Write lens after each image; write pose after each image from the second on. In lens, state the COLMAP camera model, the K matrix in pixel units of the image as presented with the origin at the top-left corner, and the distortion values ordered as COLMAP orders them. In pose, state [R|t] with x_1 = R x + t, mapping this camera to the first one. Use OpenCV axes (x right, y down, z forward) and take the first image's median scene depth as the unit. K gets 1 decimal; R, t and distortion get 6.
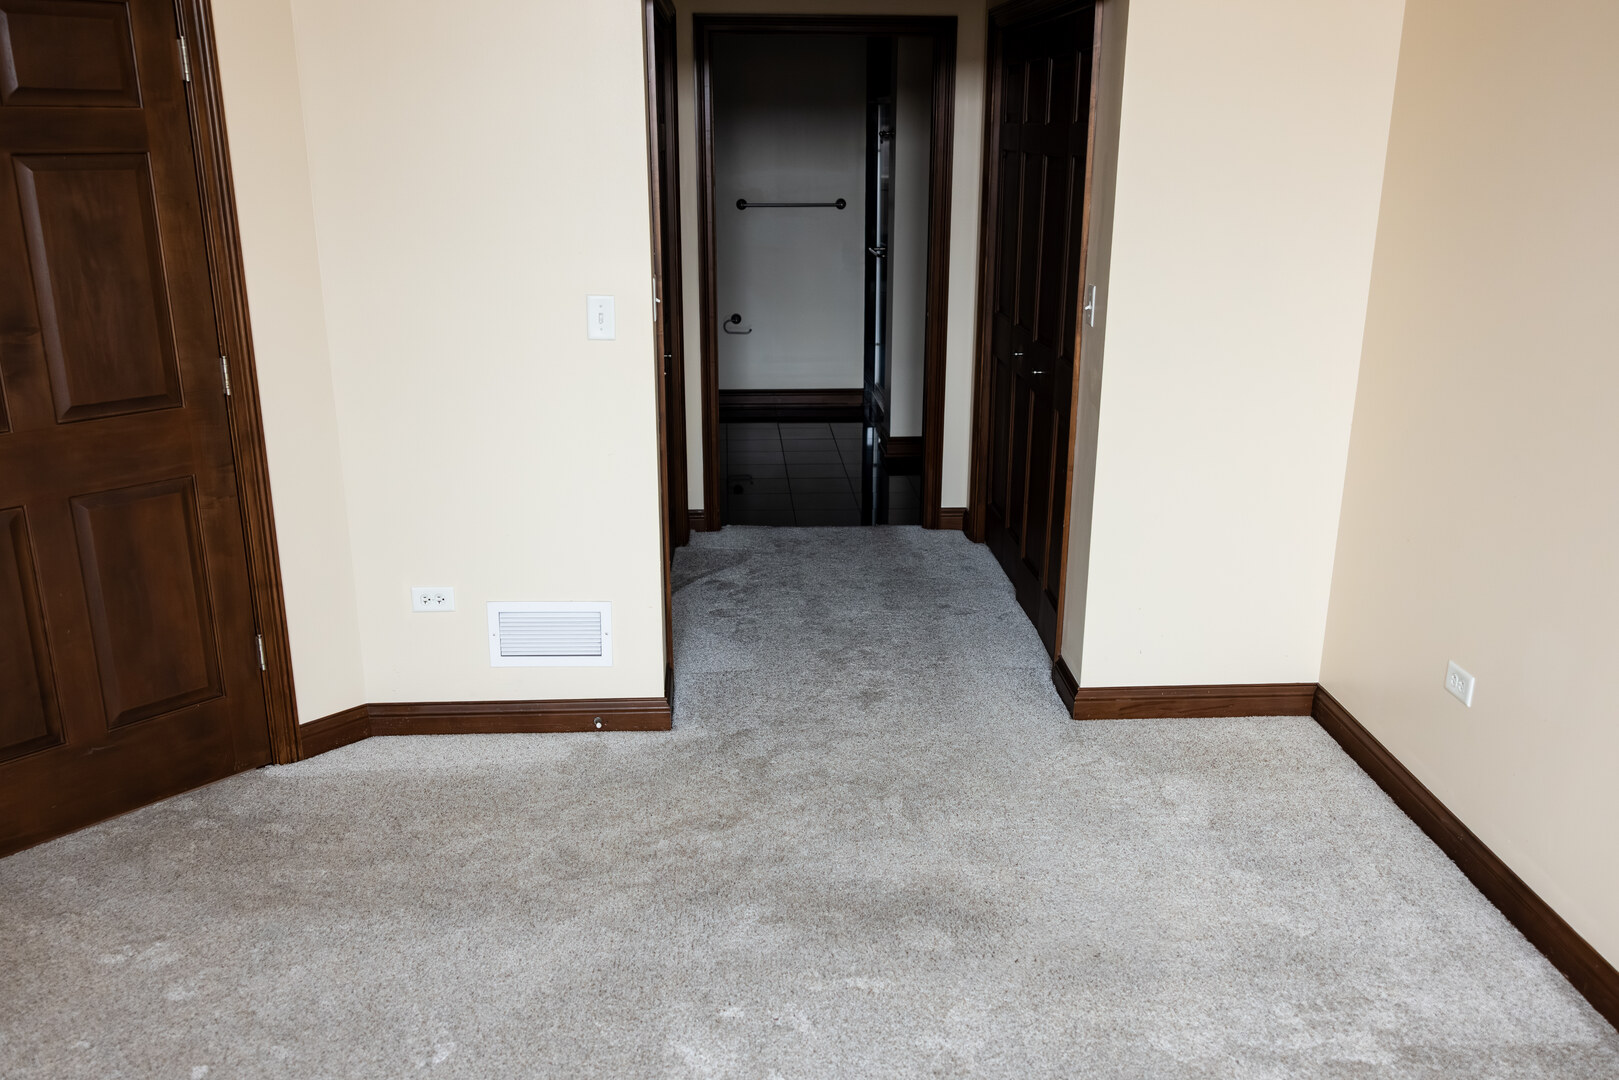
lens RADIAL K [[1293.6, 0, 791.5], [0, 1293.6, 414.5], [0, 0, 1]] dist [0.005292, 0.005439]
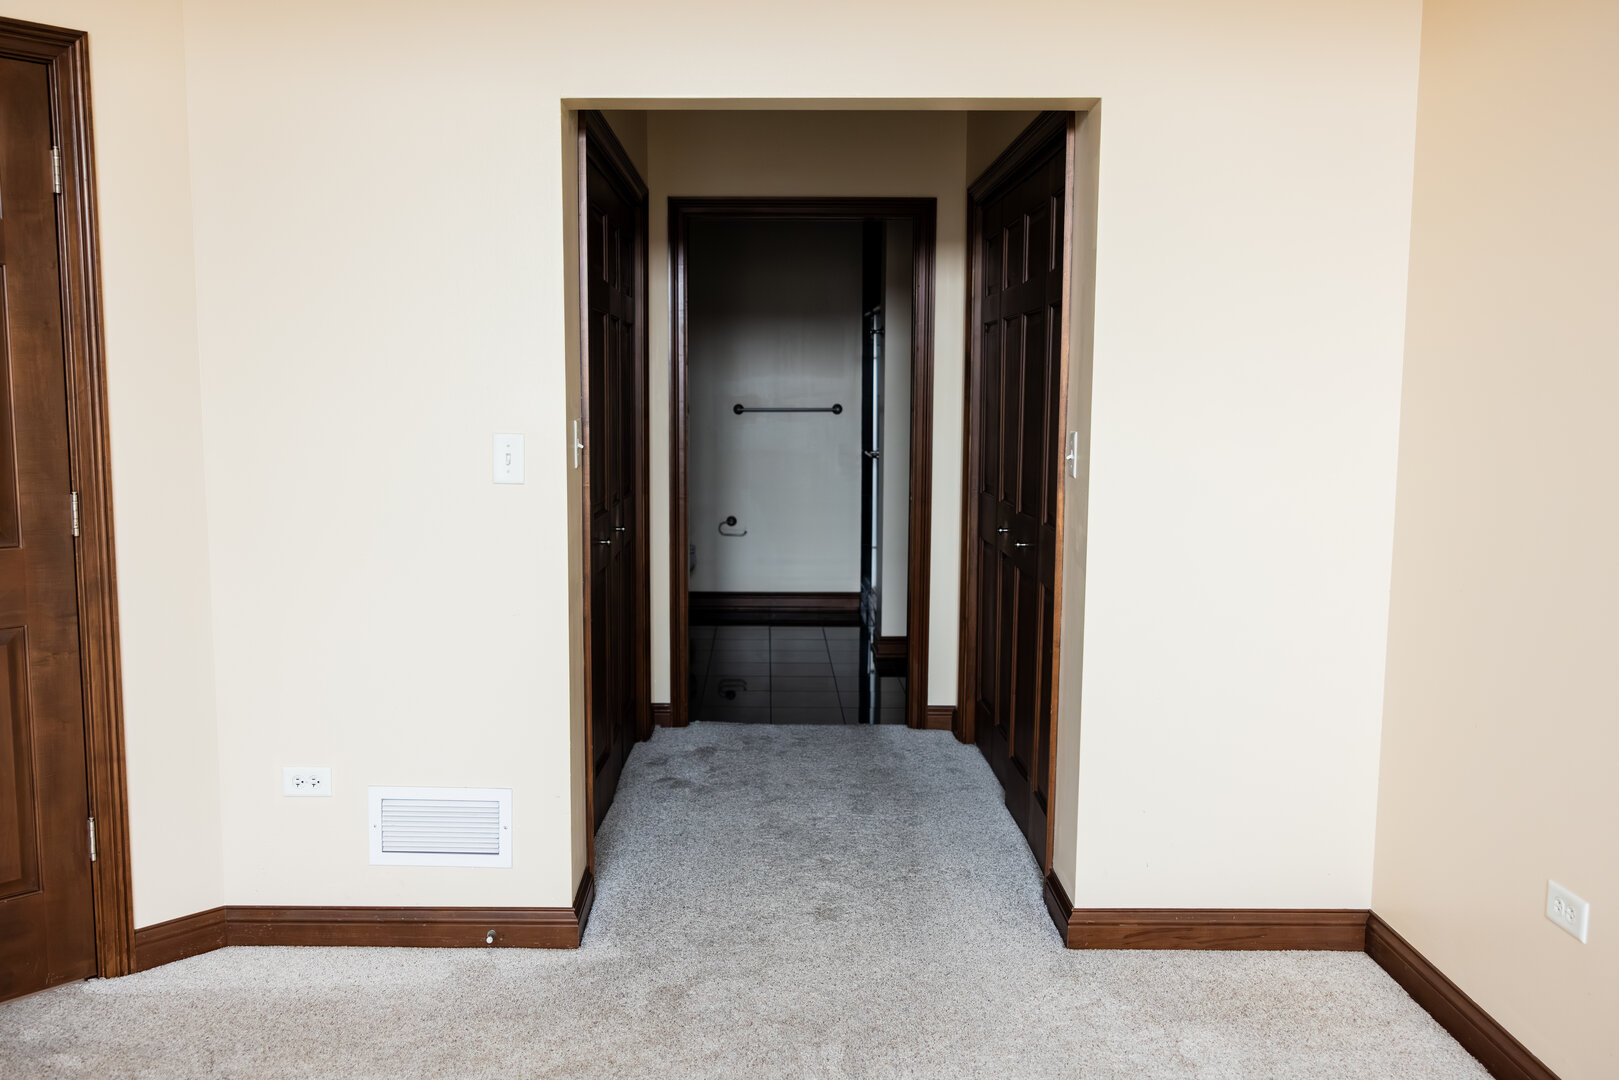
lens RADIAL K [[1029.5, 0, 808.6], [0, 1029.5, 530.7], [0, 0, 1]] dist [-0.001421, 0.002865]
pose [[0.997355, -0.002330, -0.072647, 0.104151], [-0.008805, 0.988252, -0.152576, 0.075974], [0.072149, 0.152812, 0.985618, 0.308621]]
